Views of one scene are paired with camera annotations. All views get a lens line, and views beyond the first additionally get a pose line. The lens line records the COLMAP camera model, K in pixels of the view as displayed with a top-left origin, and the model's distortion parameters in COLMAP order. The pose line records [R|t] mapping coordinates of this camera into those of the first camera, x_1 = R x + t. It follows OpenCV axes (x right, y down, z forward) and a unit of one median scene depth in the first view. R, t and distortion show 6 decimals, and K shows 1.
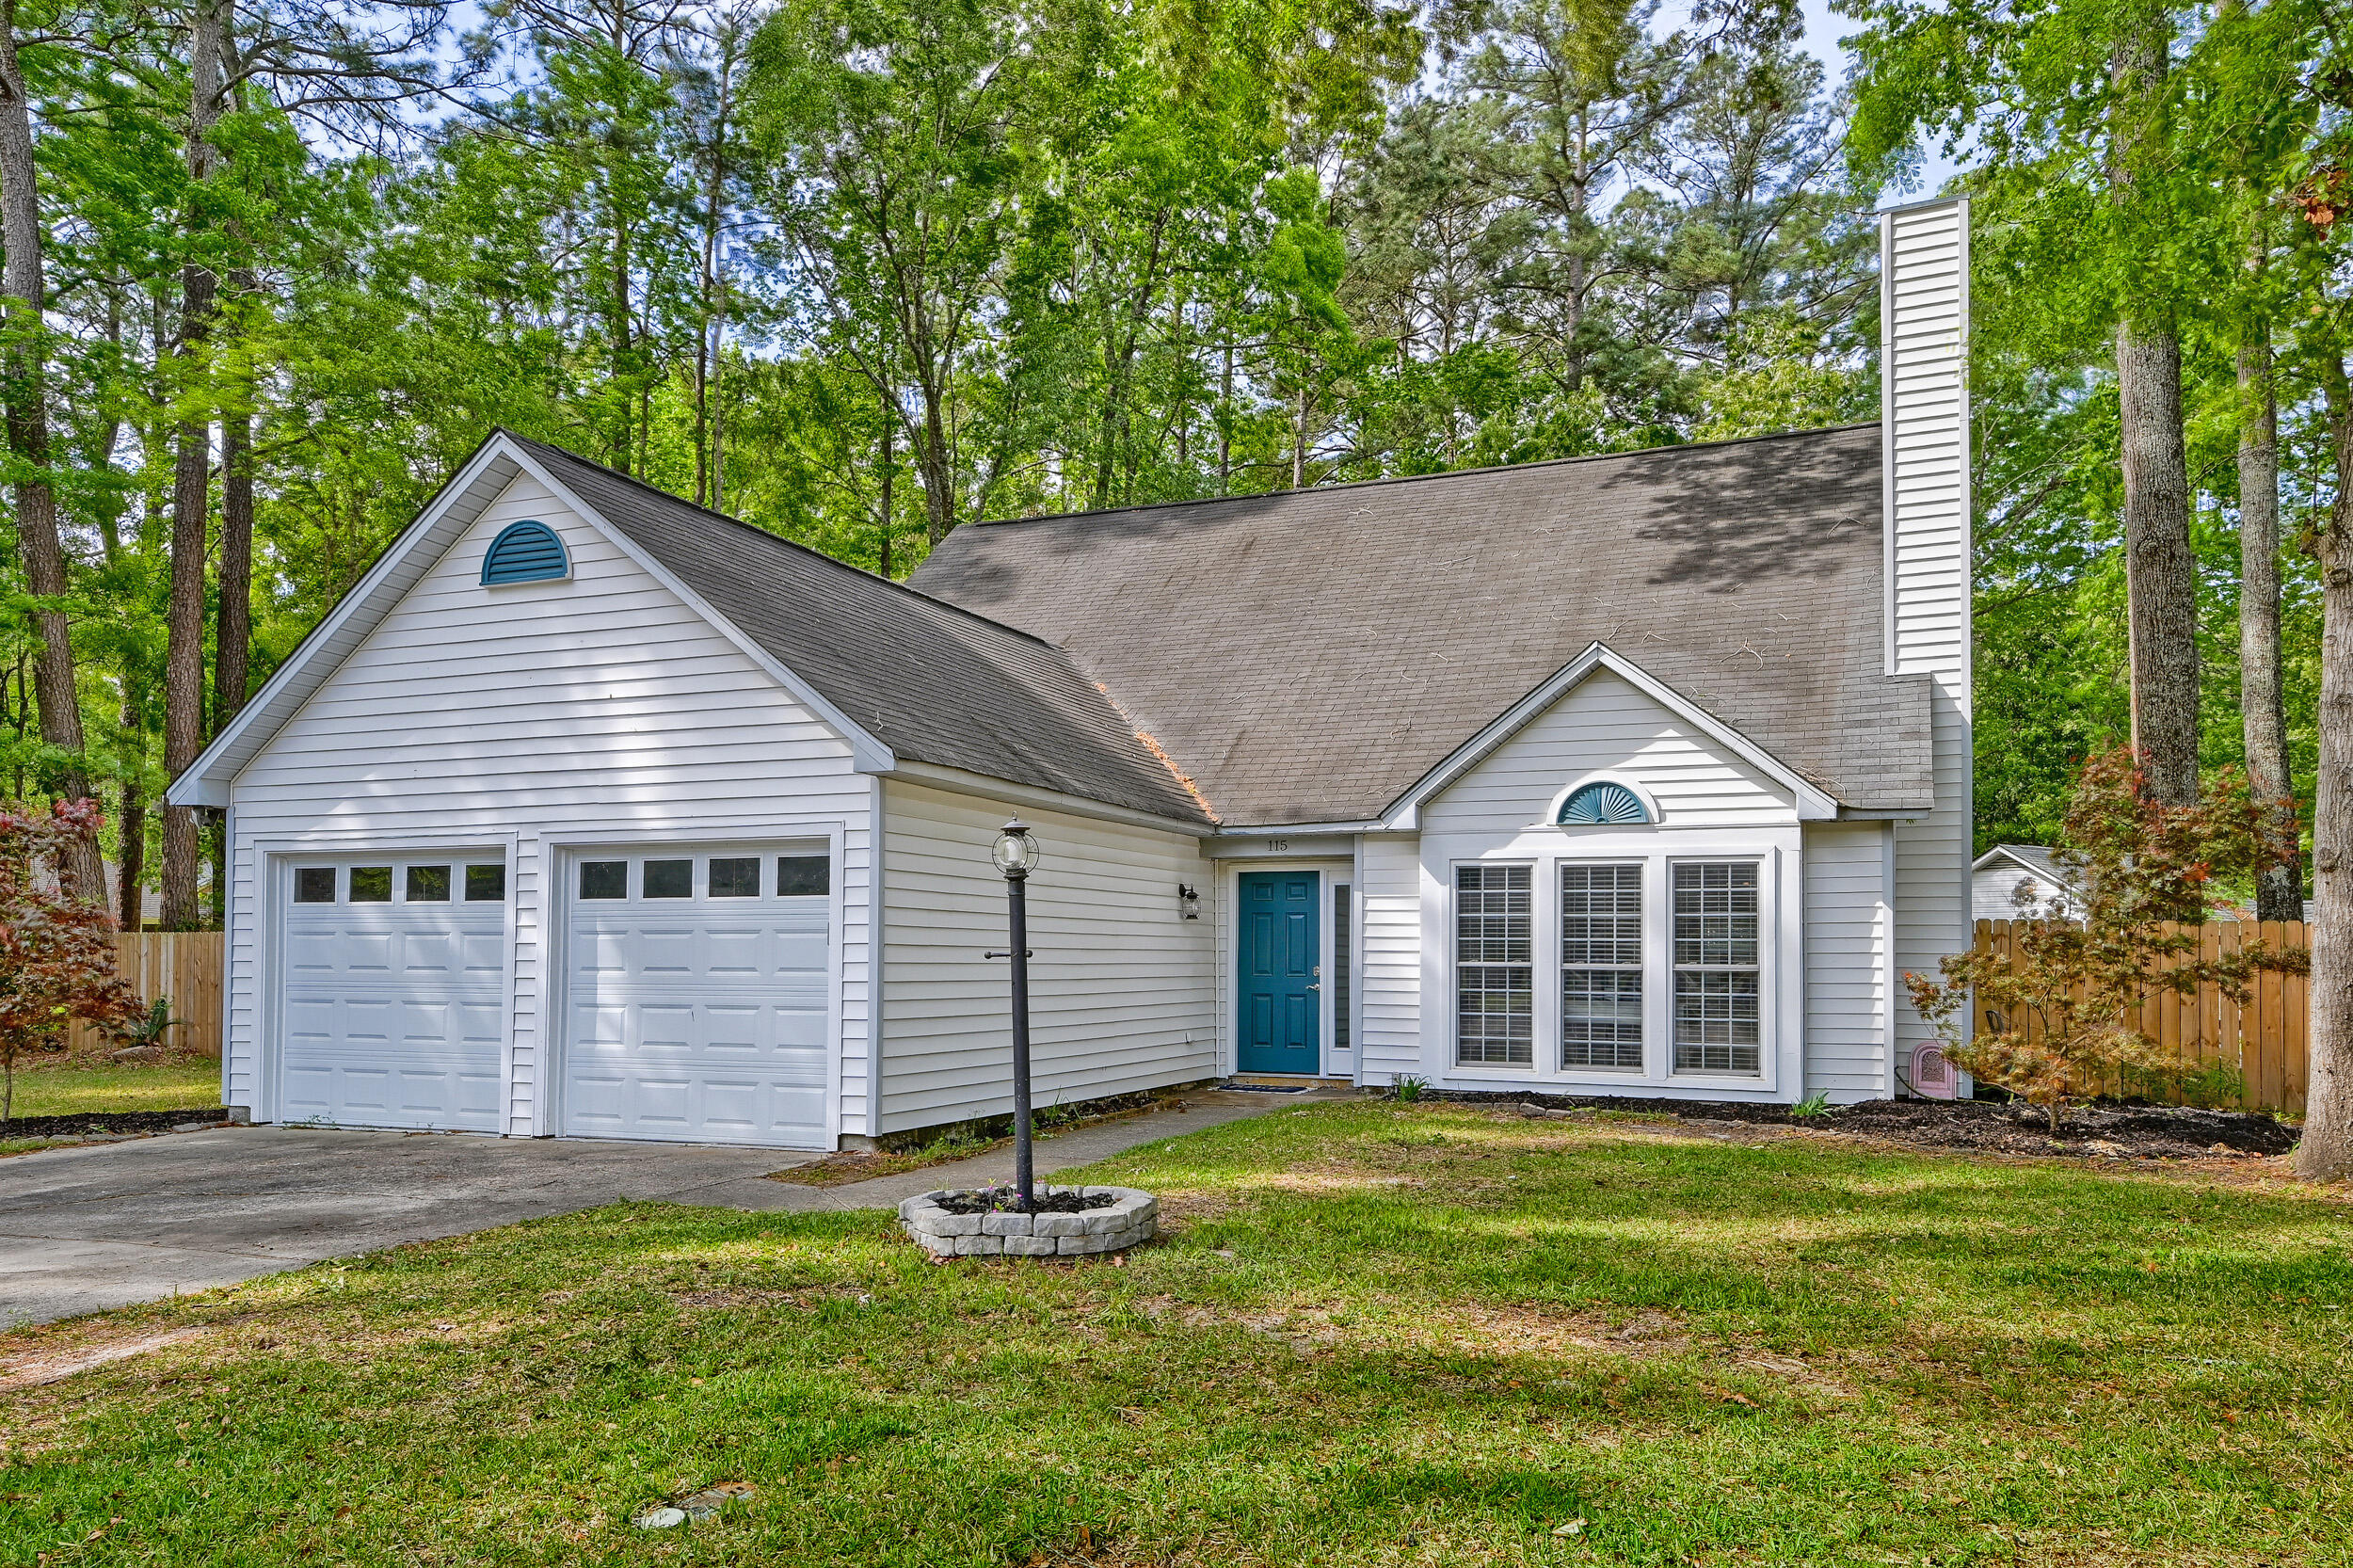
lens RADIAL K [[1717.5, 0, 1199.1], [0, 1717.5, 836.8], [0, 0, 1]] dist [0.042935, -0.002183]
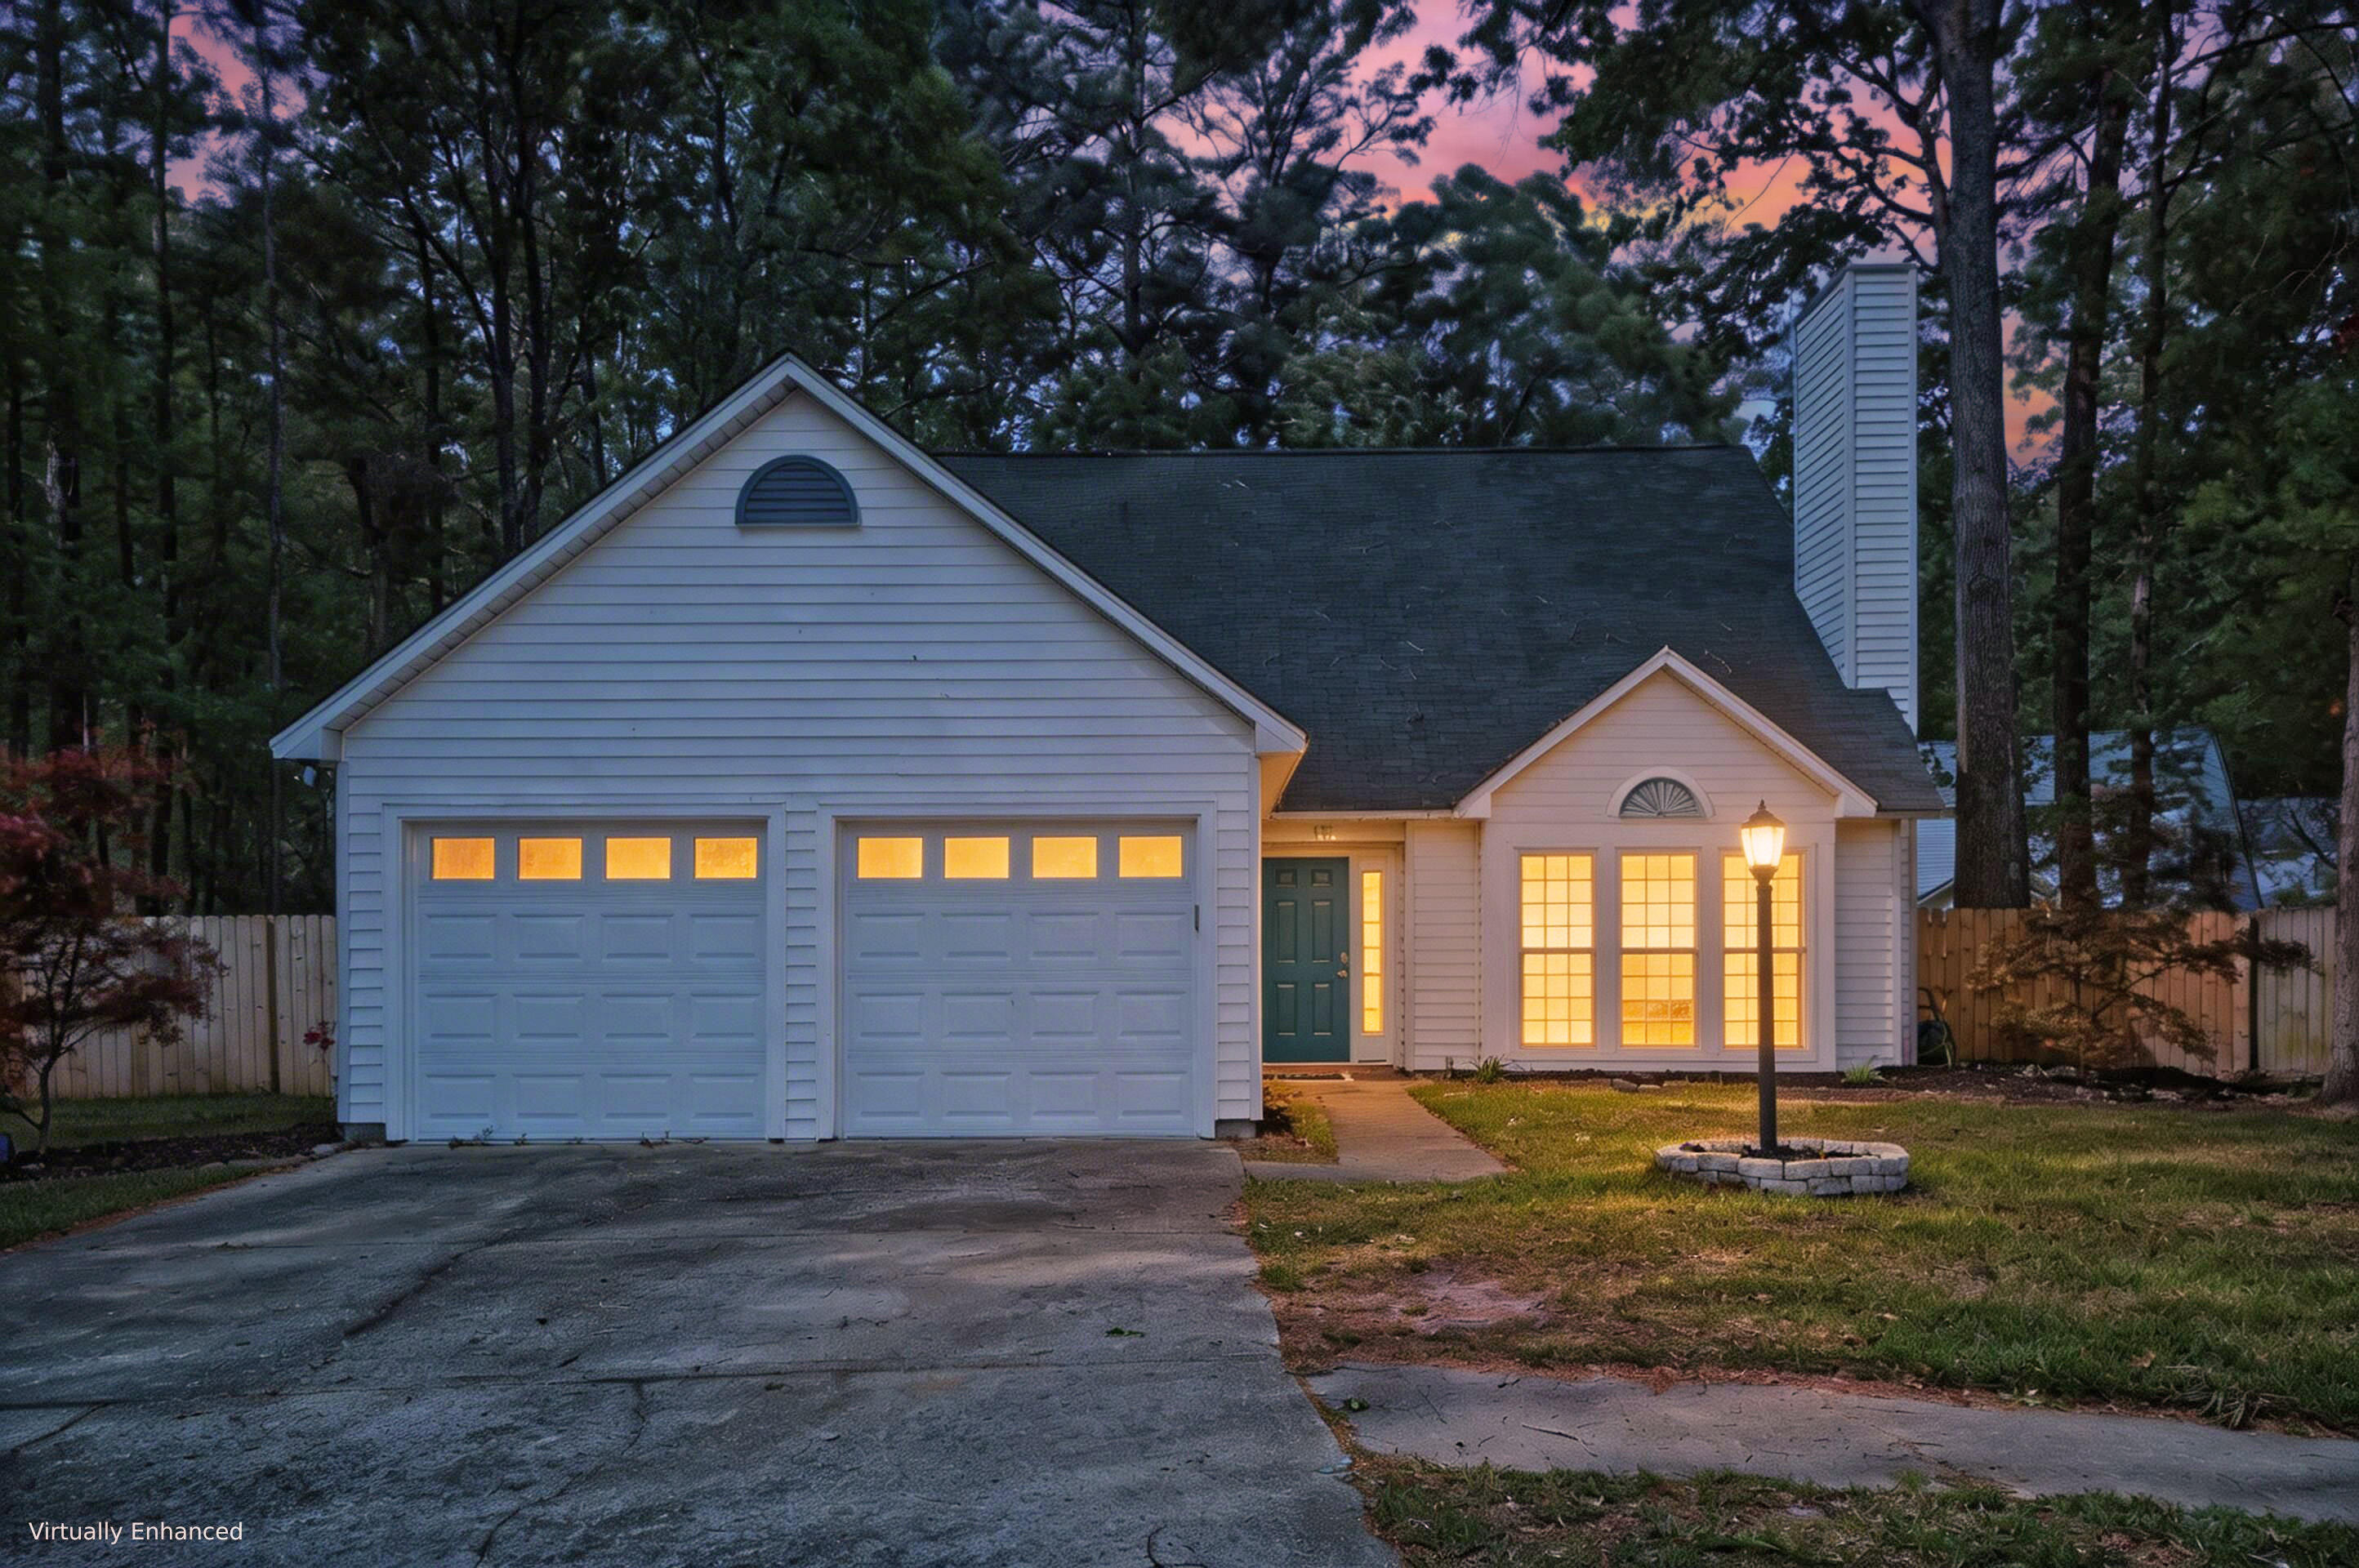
lens RADIAL K [[1981.9, 0, 1178.1], [0, 1981.9, 844.6], [0, 0, 1]] dist [0.050903, 0.012581]
pose [[0.924544, 0.015975, 0.380740, -0.556807], [-0.021137, 0.999733, 0.009381, 0.004719], [-0.380488, -0.016721, 0.924635, -0.027175]]
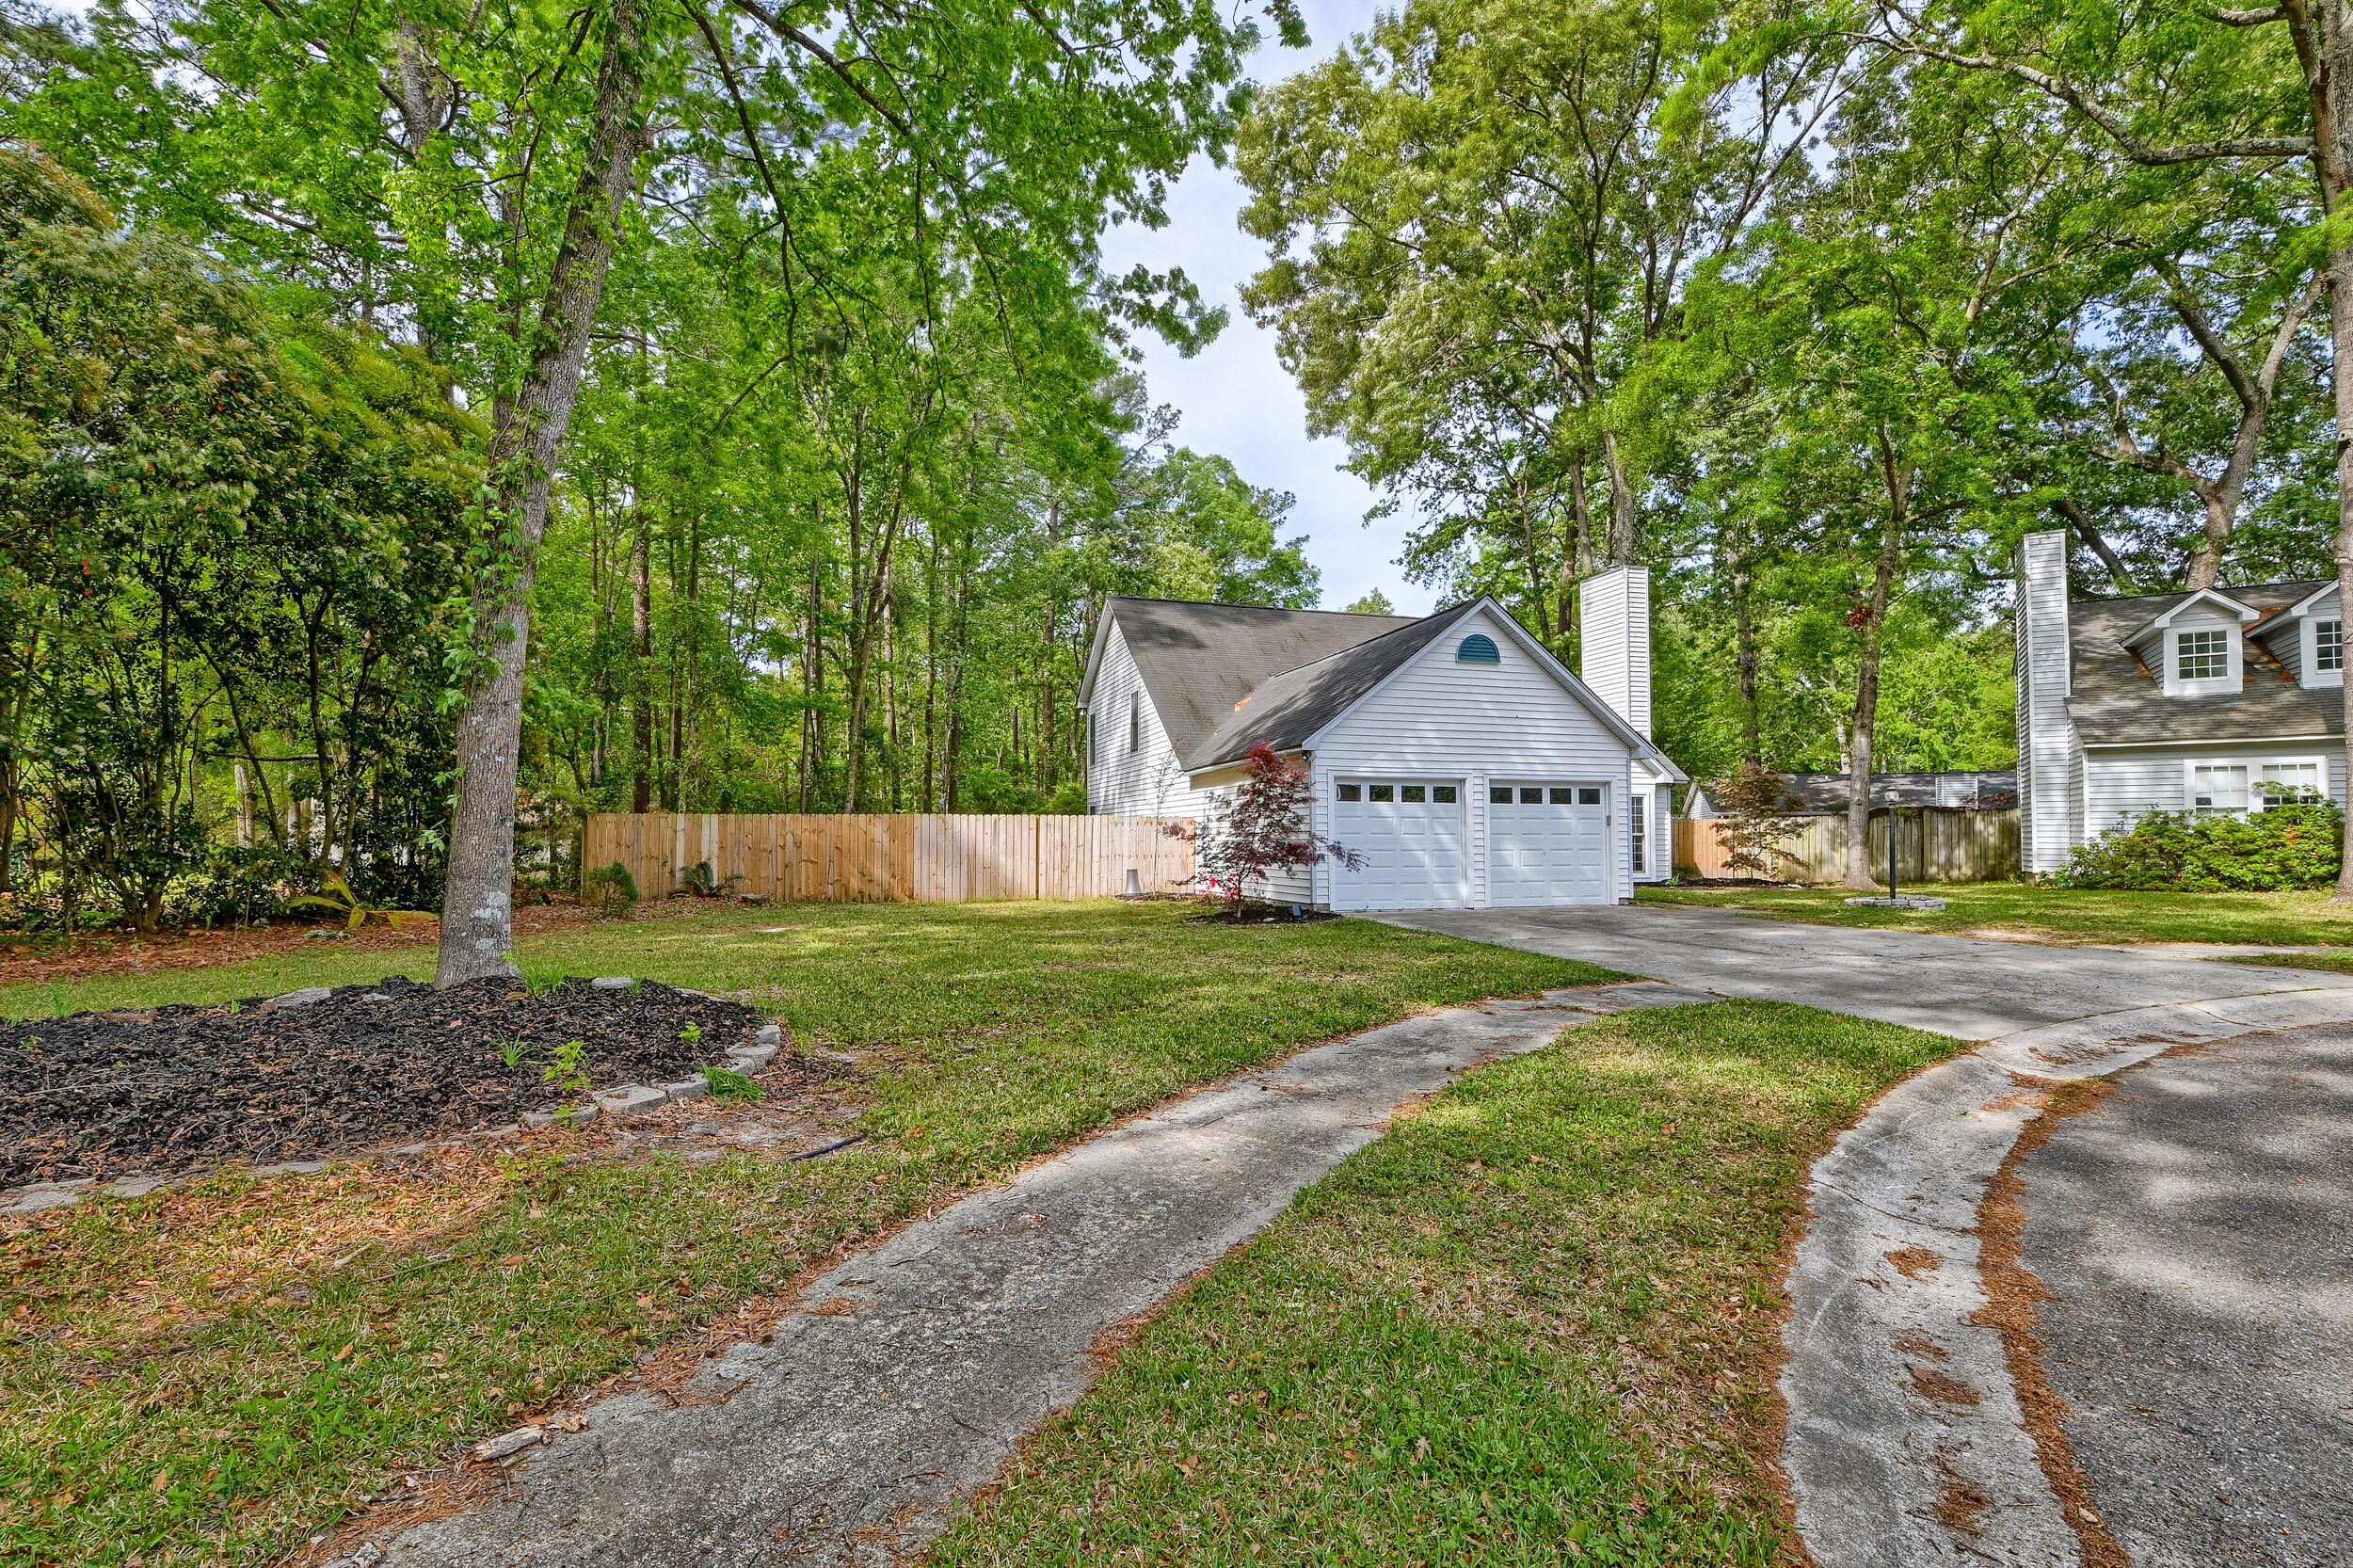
lens RADIAL K [[1064.1, 0, 1173.3], [0, 1064.1, 761.6], [0, 0, 1]] dist [-0.011830, -0.000250]
pose [[0.767323, 0.043316, 0.639796, -1.460579], [-0.041809, 0.998973, -0.017492, 0.021438], [-0.639896, -0.013327, 0.768346, 0.178928]]
